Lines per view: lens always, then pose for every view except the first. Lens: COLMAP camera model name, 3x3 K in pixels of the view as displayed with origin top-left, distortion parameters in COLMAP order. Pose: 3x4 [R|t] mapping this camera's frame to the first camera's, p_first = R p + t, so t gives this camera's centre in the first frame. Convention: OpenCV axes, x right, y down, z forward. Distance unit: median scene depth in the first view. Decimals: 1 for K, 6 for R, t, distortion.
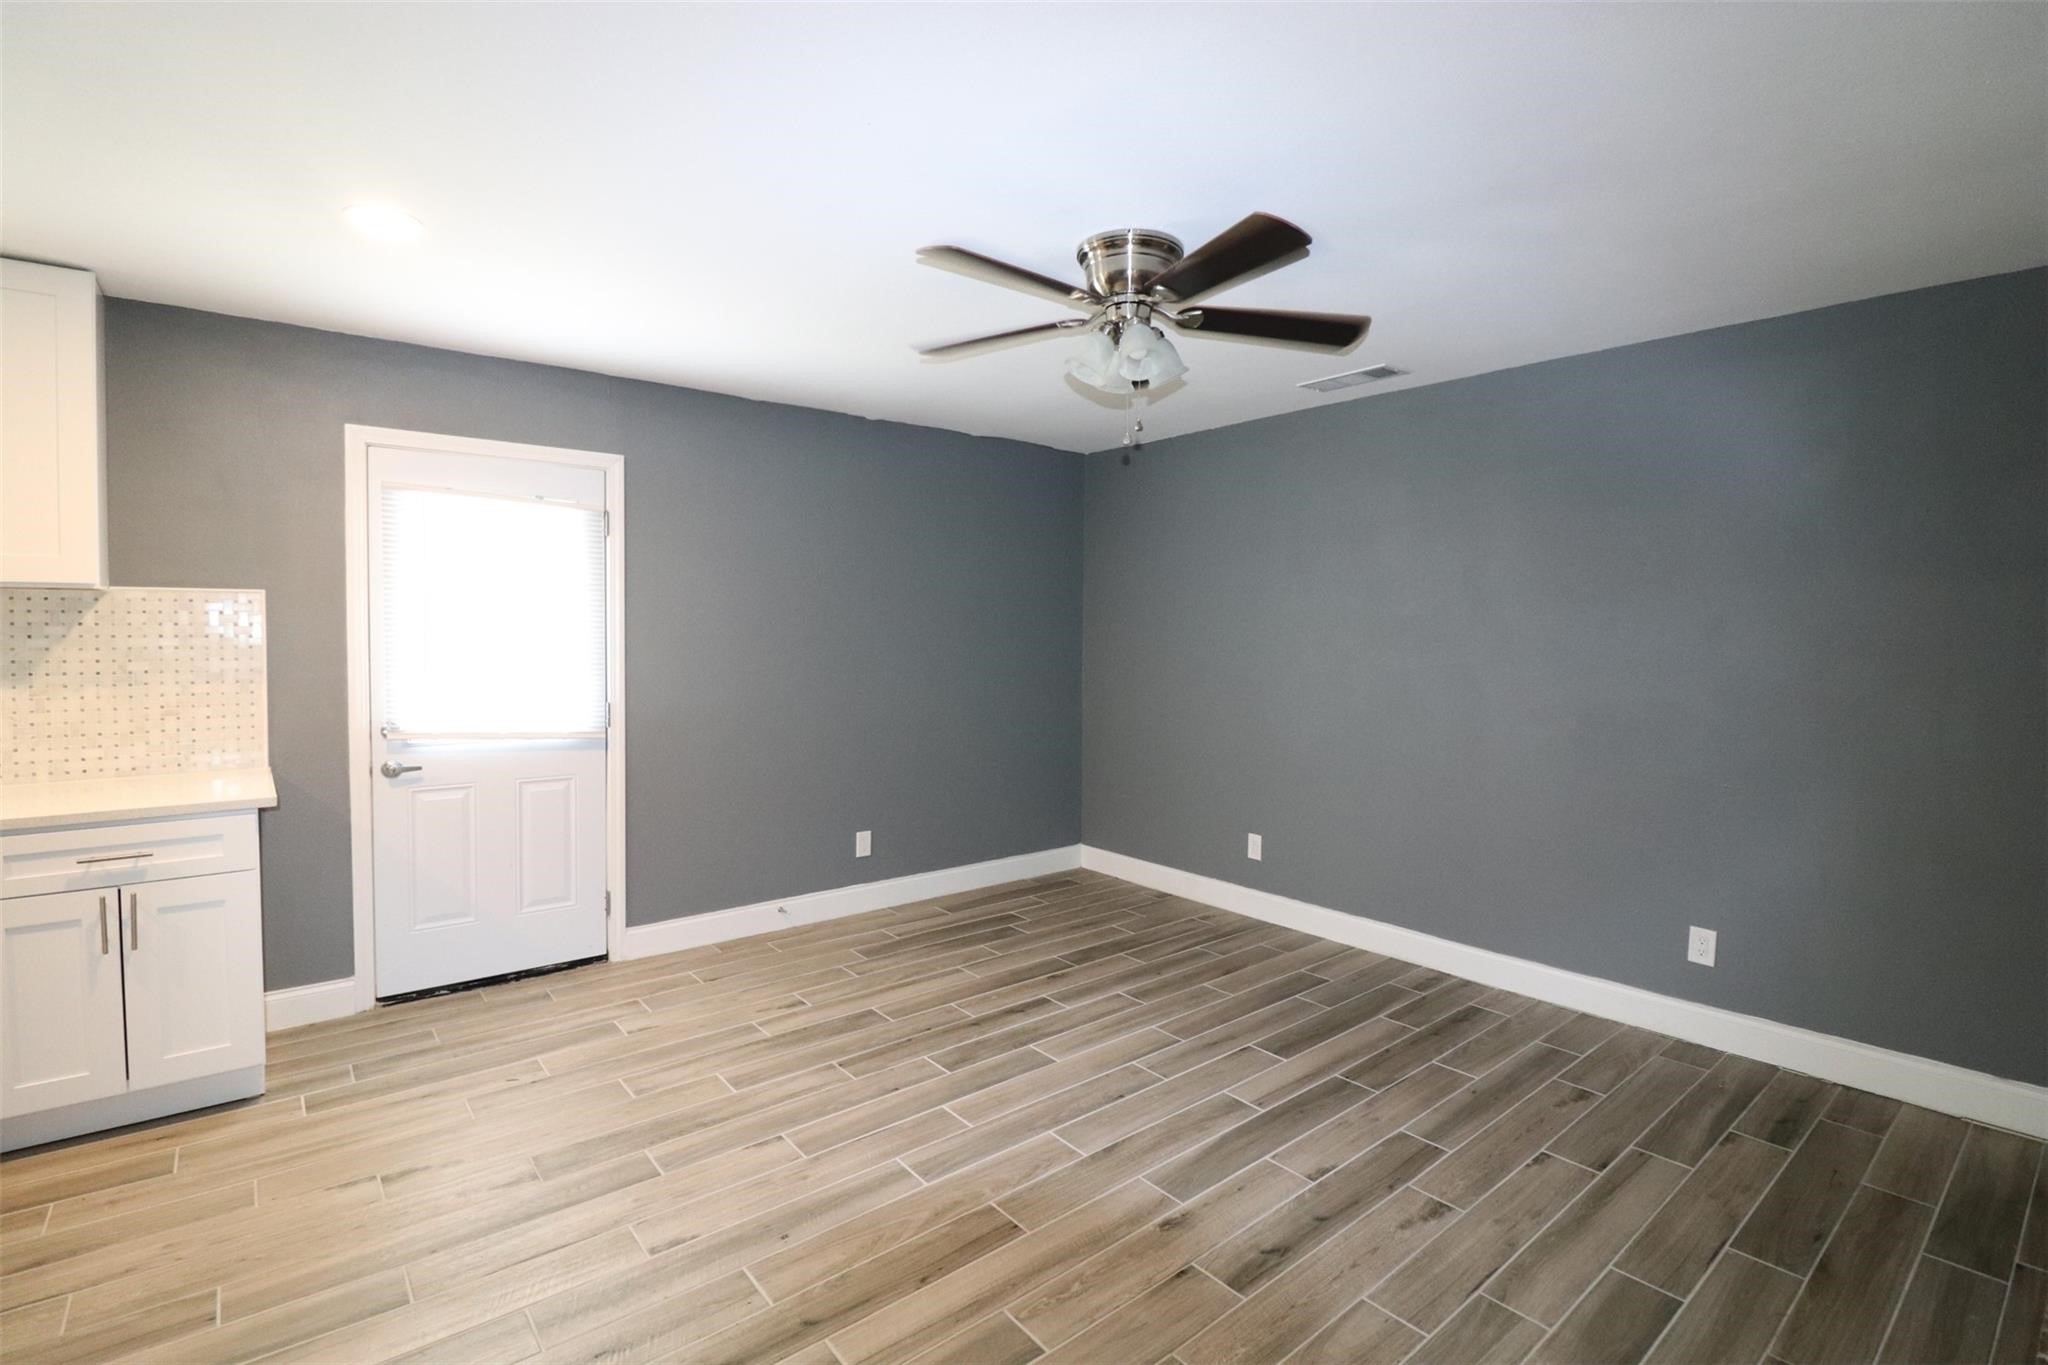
lens RADIAL K [[948.3, 0, 1025.4], [0, 948.3, 671.2], [0, 0, 1]] dist [-0.006989, -0.001914]
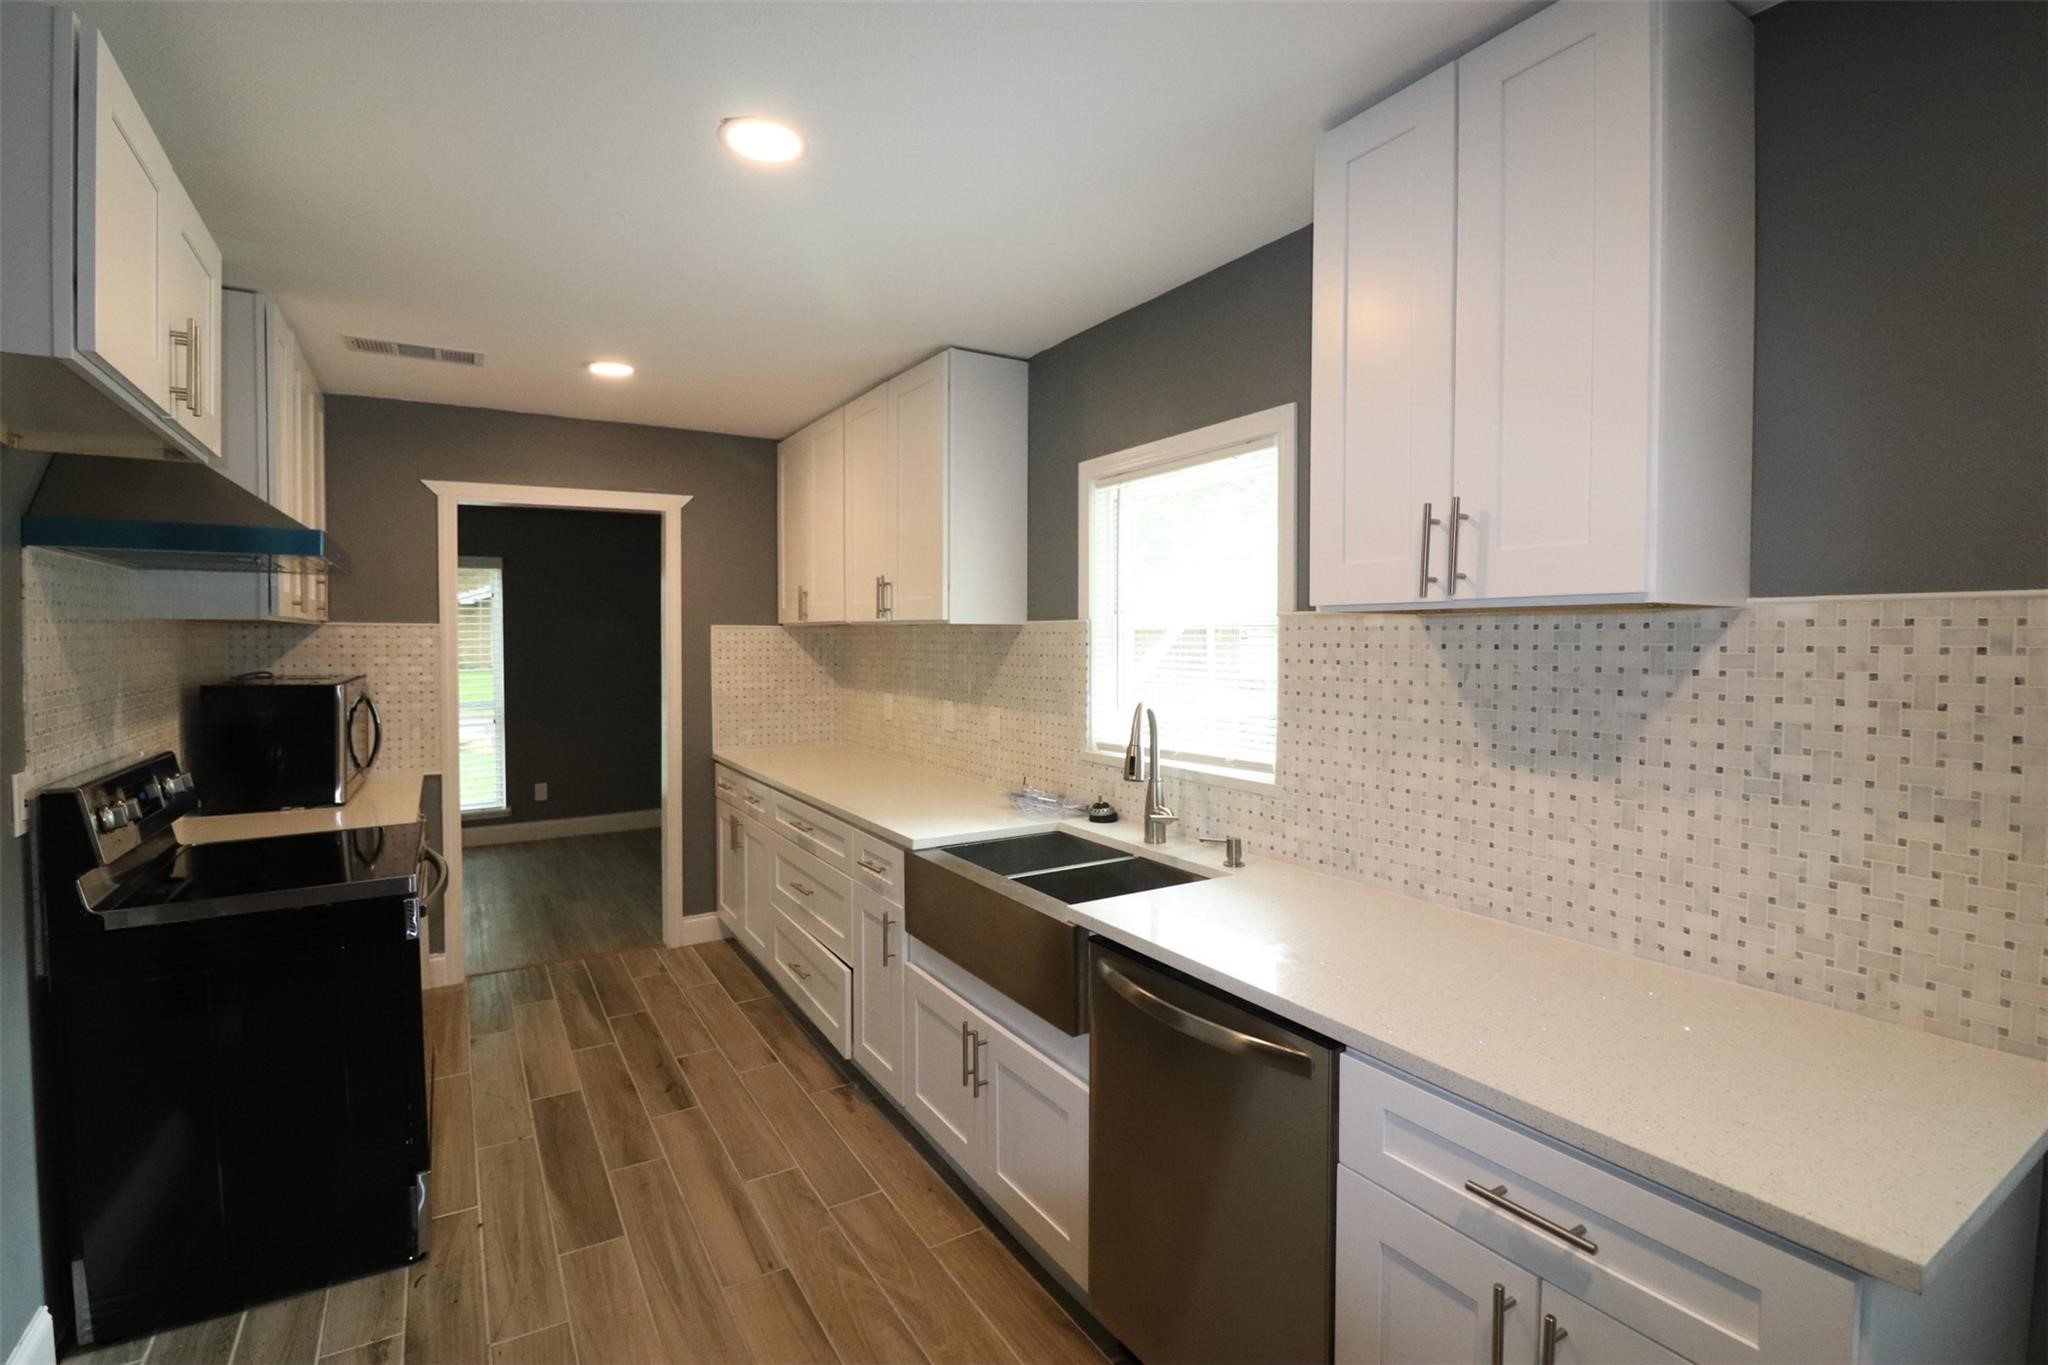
lens RADIAL K [[948.3, 0, 1025.9], [0, 948.3, 662.4], [0, 0, 1]] dist [-0.006989, -0.001914]
pose [[-0.131386, 0.004546, -0.991321, -0.429482], [-0.066421, 0.997702, 0.013379, -0.037578], [0.989104, 0.067602, -0.130783, 0.688876]]
